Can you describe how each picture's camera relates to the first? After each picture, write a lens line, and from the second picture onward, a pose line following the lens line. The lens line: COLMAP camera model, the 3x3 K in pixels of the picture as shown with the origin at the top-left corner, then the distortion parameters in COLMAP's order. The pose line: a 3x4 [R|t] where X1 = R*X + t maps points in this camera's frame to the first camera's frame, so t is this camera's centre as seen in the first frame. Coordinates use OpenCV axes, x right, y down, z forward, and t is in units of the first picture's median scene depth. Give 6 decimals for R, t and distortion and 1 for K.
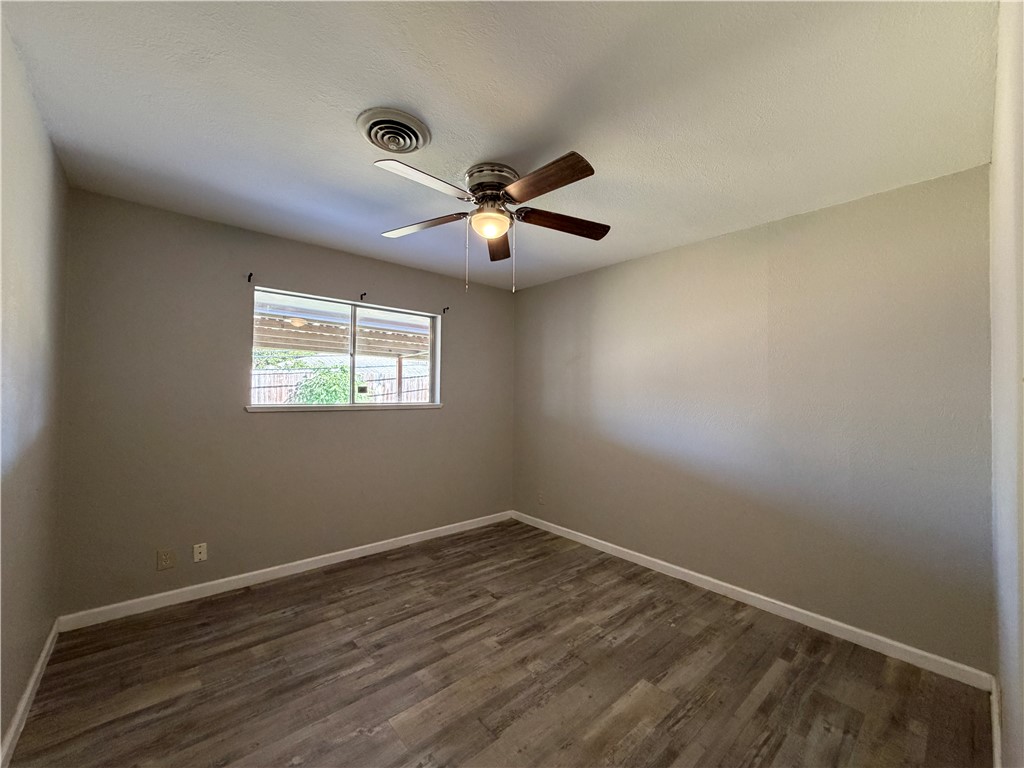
lens RADIAL K [[424.5, 0, 512.3], [0, 424.5, 385.4], [0, 0, 1]] dist [-0.001134, 0.000176]
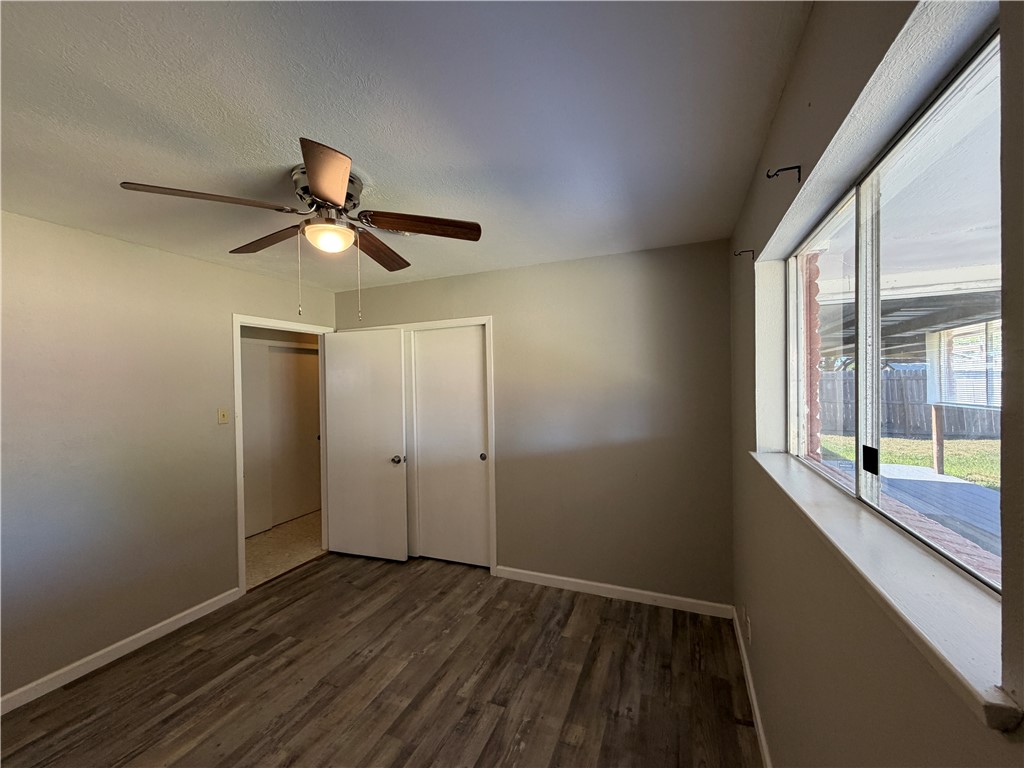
lens RADIAL K [[424.5, 0, 512.3], [0, 424.5, 385.4], [0, 0, 1]] dist [-0.001134, 0.000176]
pose [[-0.905582, 0.007348, -0.424108, -0.019521], [0.014626, 0.999796, -0.013909, -0.067576], [0.423920, -0.018799, -0.905505, 2.047191]]
